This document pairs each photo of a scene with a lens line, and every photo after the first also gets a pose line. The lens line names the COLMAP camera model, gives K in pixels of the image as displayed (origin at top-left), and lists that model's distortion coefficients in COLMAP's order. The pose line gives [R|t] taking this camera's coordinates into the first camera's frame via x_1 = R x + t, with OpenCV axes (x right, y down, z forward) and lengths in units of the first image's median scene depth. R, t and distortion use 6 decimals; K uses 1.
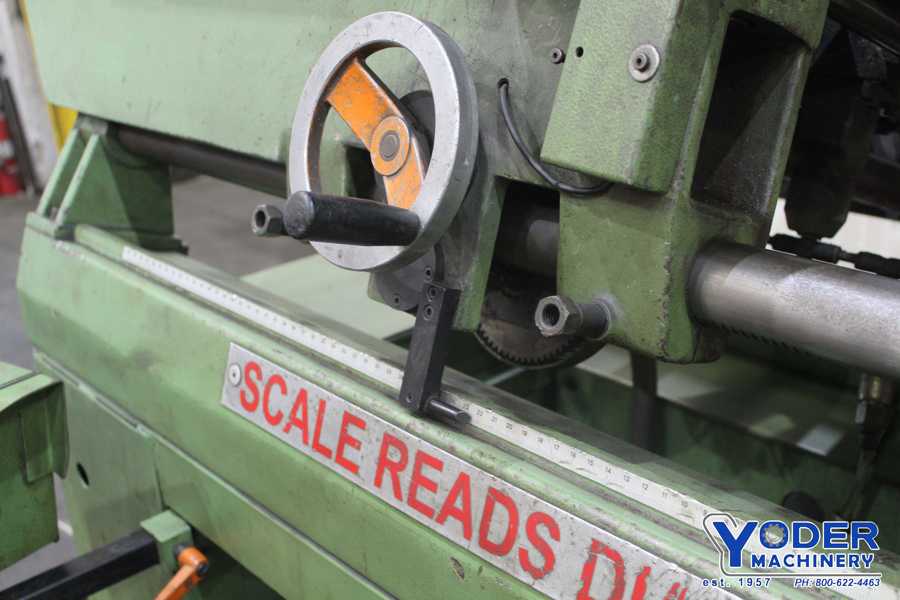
lens RADIAL K [[1019.2, 0, 450.0], [0, 1019.2, 300.0], [0, 0, 1]] dist [-0.072490, -0.005834]
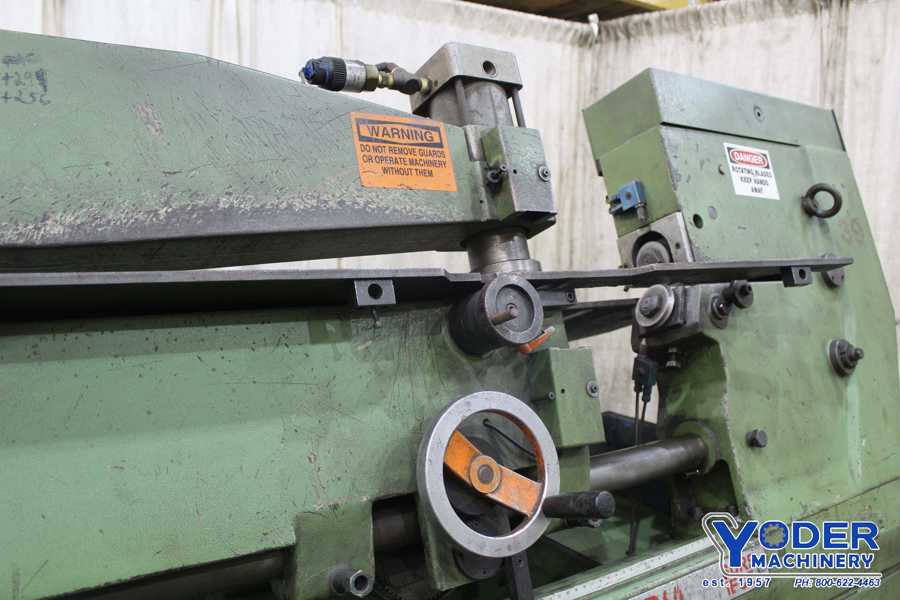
lens RADIAL K [[745.4, 0, 450.0], [0, 745.4, 300.0], [0, 0, 1]] dist [-0.155797, 0.127853]
pose [[0.139761, -0.042328, 0.989280, -1.232572], [0.335998, 0.941835, -0.007170, -0.431211], [-0.931435, 0.333399, 0.145855, 0.823296]]
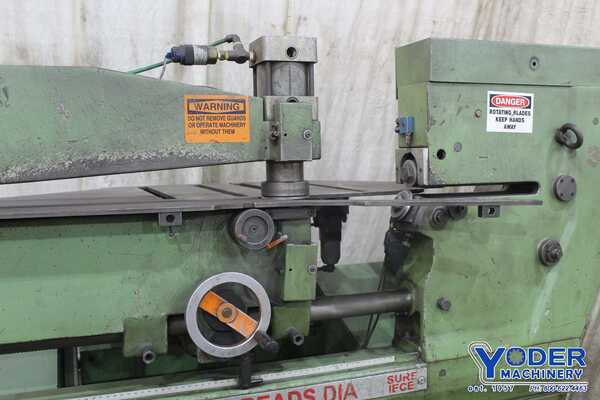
lens RADIAL K [[630.6, 0, 300.0], [0, 630.6, 200.0], [0, 0, 1]] dist [-0.085678, 0.014986]
pose [[0.388755, -0.276875, 0.878755, -1.557735], [0.219671, 0.954126, 0.203443, -0.823822], [-0.894771, 0.113947, 0.431742, -0.025095]]
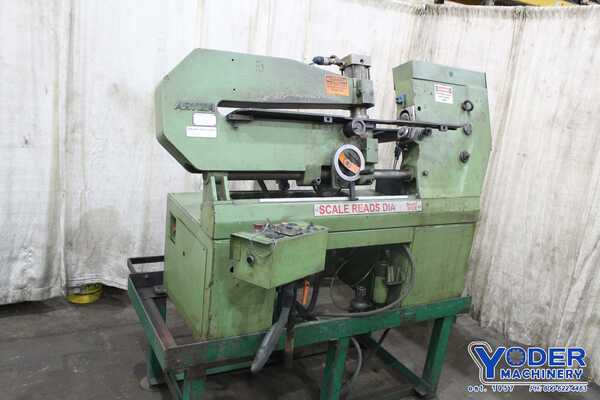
lens RADIAL K [[496.9, 0, 300.0], [0, 496.9, 200.0], [0, 0, 1]] dist [-0.155797, 0.127853]
pose [[0.223463, -0.171700, 0.959470, -3.559373], [0.229226, 0.966012, 0.119483, -0.403664], [-0.947375, 0.193235, 0.255226, 0.507095]]
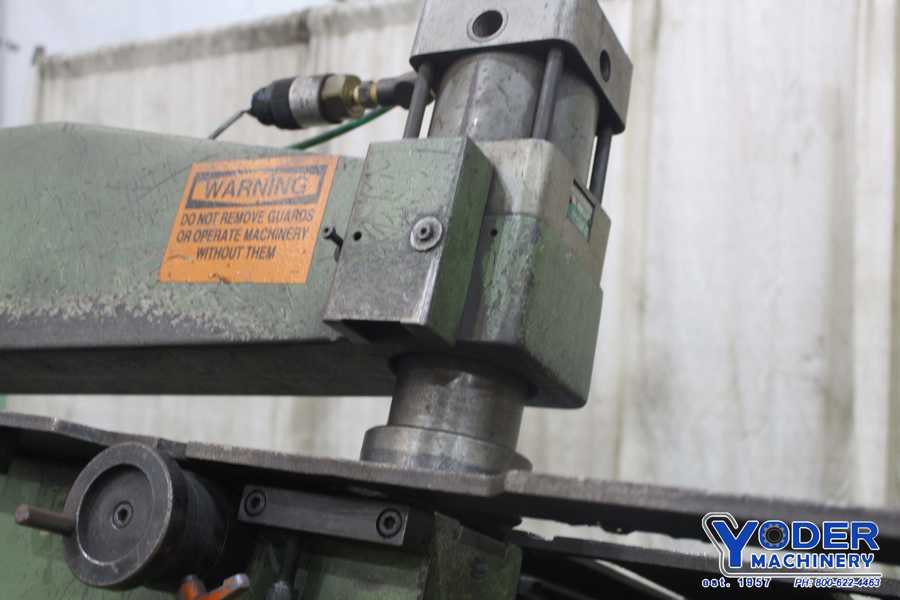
lens RADIAL K [[1019.2, 0, 450.0], [0, 1019.2, 300.0], [0, 0, 1]] dist [-0.072490, -0.005834]
pose [[0.946385, 0.083095, 0.312172, -0.011680], [0.042485, 0.925942, -0.375268, -0.230767], [-0.320236, 0.368411, 0.872767, 0.029467]]
